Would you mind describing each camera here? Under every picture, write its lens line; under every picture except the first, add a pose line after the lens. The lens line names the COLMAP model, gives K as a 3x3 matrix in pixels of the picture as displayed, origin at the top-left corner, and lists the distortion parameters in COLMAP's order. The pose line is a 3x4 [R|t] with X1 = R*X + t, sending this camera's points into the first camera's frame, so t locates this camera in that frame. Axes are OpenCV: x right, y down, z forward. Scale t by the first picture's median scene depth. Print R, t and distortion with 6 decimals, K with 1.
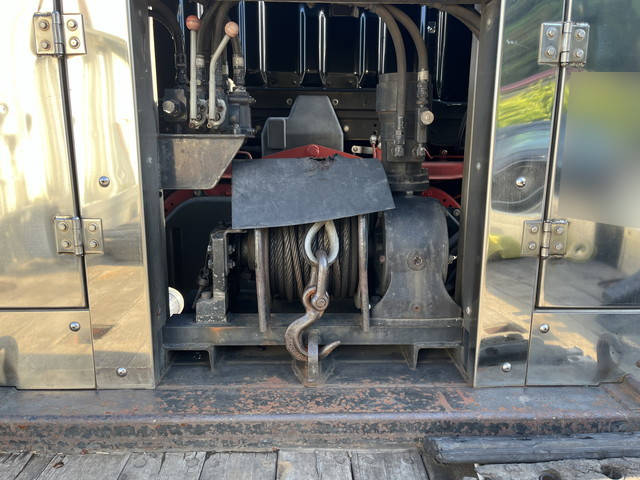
lens RADIAL K [[484.2, 0, 320.8], [0, 484.2, 239.6], [0, 0, 1]] dist [0.039710, -0.046728]
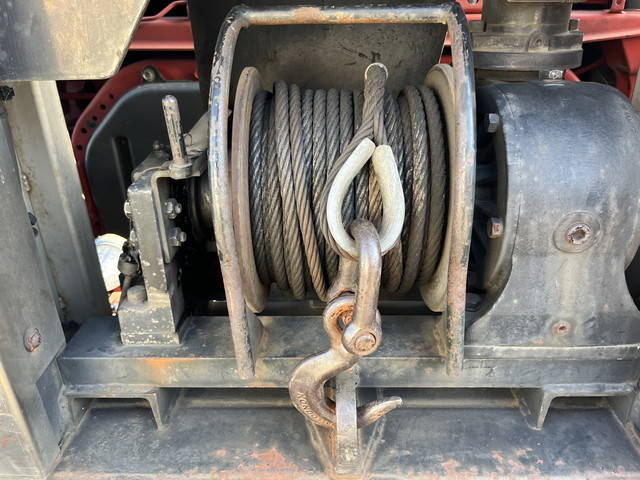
lens RADIAL K [[484.2, 0, 319.0], [0, 484.2, 241.4], [0, 0, 1]] dist [0.039710, -0.046728]
pose [[0.998714, -0.004526, -0.050494, -0.017463], [0.016988, 0.968303, 0.249201, -0.066601], [0.047766, -0.249738, 0.967135, 0.542291]]
